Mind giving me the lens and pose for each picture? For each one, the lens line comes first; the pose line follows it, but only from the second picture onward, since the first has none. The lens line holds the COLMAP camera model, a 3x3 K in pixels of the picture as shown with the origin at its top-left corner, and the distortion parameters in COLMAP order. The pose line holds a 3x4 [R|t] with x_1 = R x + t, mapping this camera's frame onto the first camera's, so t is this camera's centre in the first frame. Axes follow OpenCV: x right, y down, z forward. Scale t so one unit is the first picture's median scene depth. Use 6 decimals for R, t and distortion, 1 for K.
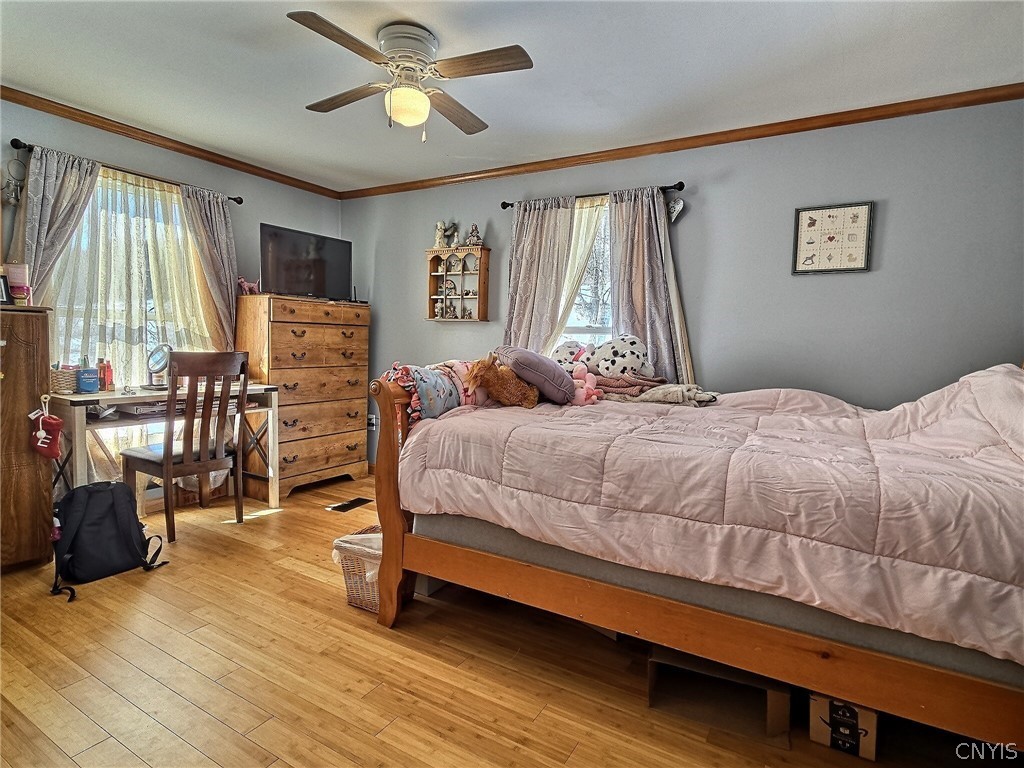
lens RADIAL K [[542.7, 0, 515.5], [0, 542.7, 383.6], [0, 0, 1]] dist [0.008014, -0.003953]
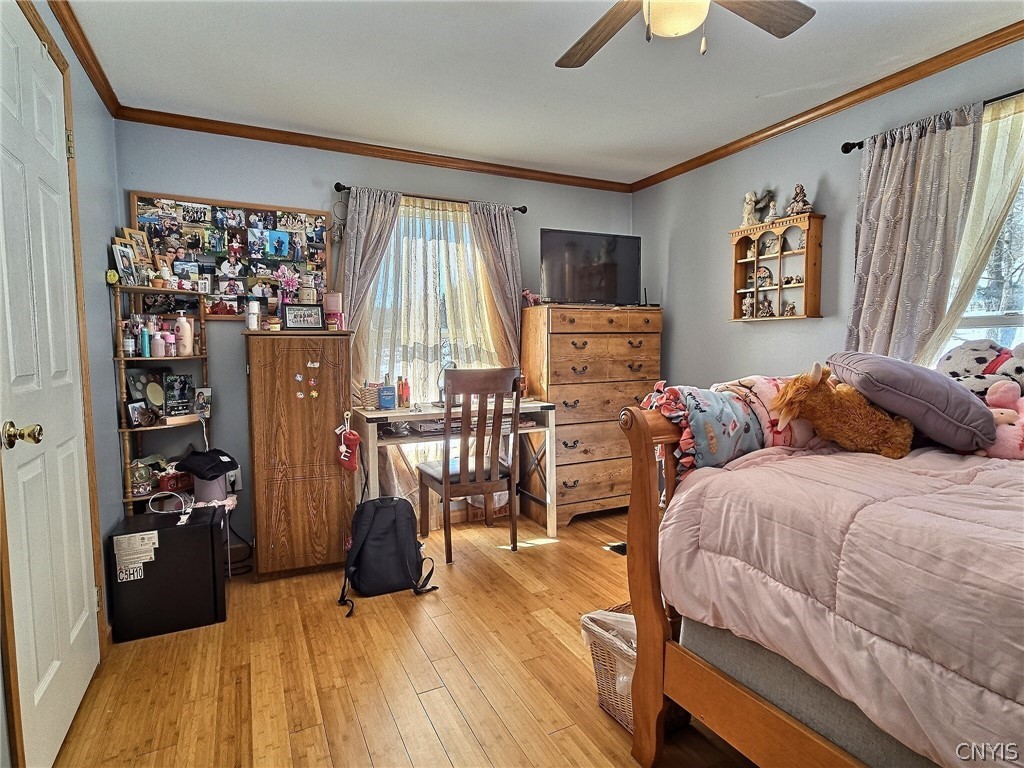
lens RADIAL K [[542.7, 0, 515.5], [0, 542.7, 383.6], [0, 0, 1]] dist [0.008014, -0.003953]
pose [[0.839408, -0.001523, -0.543500, 0.001444], [-0.006808, 0.999888, -0.013317, -0.017907], [0.543460, 0.014878, 0.839303, 0.214879]]
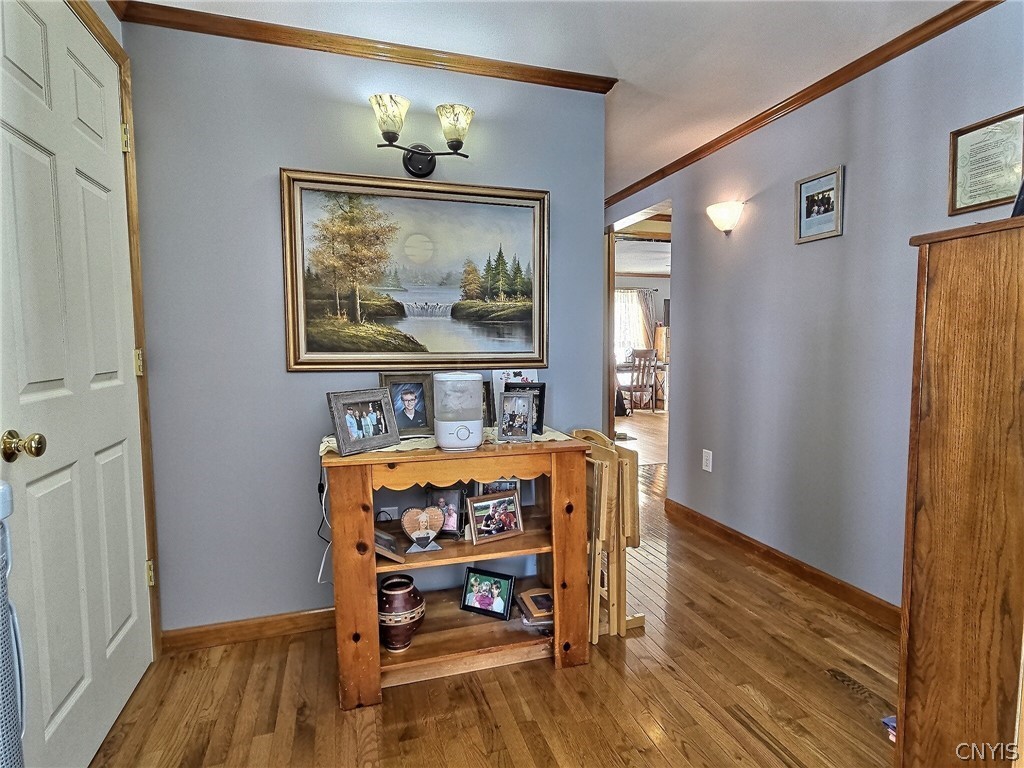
lens RADIAL K [[542.7, 0, 515.5], [0, 542.7, 383.6], [0, 0, 1]] dist [0.008014, -0.003953]
pose [[0.743236, 0.020687, -0.668709, 0.787866], [-0.024699, 0.999689, 0.003475, 0.117924], [0.668573, 0.013933, 0.743516, -1.471078]]
